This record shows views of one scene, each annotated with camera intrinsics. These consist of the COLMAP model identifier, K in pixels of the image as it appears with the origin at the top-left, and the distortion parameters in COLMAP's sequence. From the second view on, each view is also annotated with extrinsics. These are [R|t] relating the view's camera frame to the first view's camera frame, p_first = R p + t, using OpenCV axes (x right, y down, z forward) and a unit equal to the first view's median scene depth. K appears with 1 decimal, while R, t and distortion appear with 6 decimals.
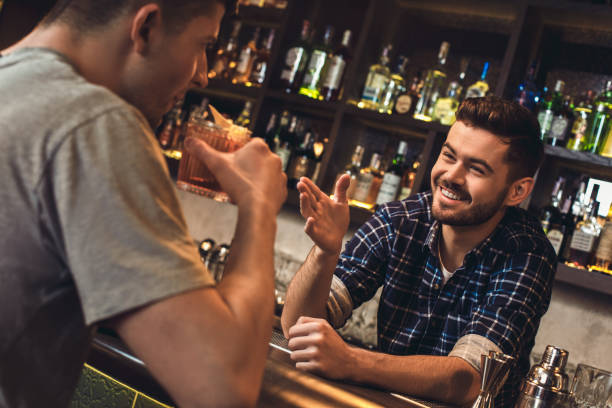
lens RADIAL K [[906.4, 0, 315.4], [0, 906.4, 202.1], [0, 0, 1]] dist [-0.149610, 0.093782]
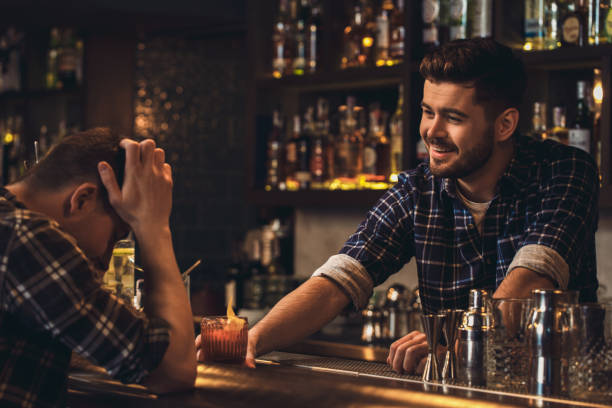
lens RADIAL K [[1827.5, 0, 306.0], [0, 1827.5, 204.0], [0, 0, 1]] dist [-0.105844, 1.051727]
pose [[0.903896, -0.283755, -0.320086, 0.324301], [0.275946, 0.958582, -0.070532, 0.066584], [0.326843, -0.024573, 0.944759, -0.430454]]
